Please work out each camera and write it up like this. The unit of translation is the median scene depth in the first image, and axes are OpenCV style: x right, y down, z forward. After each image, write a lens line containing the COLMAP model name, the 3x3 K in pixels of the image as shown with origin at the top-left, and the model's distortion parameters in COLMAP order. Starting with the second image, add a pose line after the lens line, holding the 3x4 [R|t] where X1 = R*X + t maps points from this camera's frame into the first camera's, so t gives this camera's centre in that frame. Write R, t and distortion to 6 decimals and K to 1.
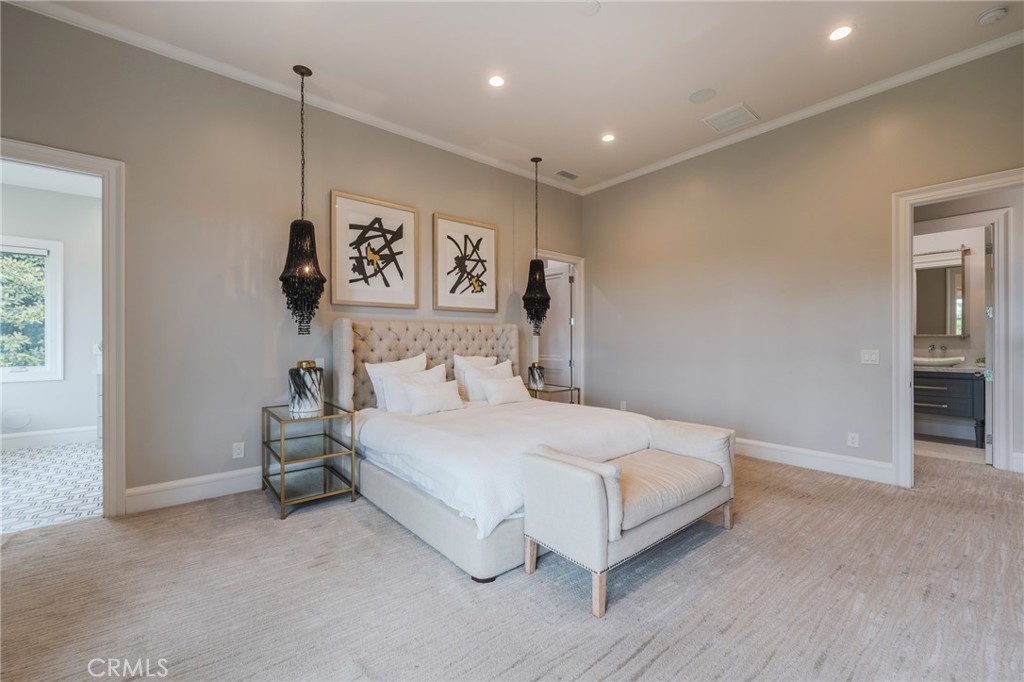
lens RADIAL K [[412.7, 0, 501.4], [0, 412.7, 344.8], [0, 0, 1]] dist [-0.009227, 0.000041]
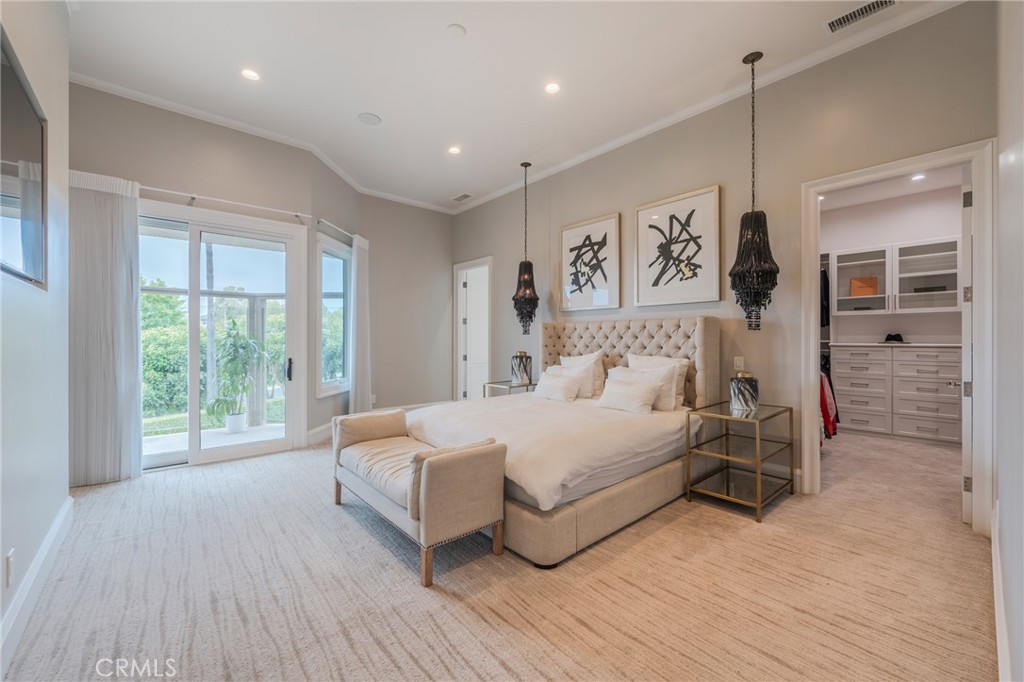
lens RADIAL K [[412.7, 0, 503.7], [0, 412.7, 339.3], [0, 0, 1]] dist [-0.009227, 0.000041]
pose [[0.002420, 0.008096, -0.999964, 0.865581], [-0.003983, 0.999959, 0.008086, -0.015414], [0.999989, 0.003964, 0.002452, 0.728621]]
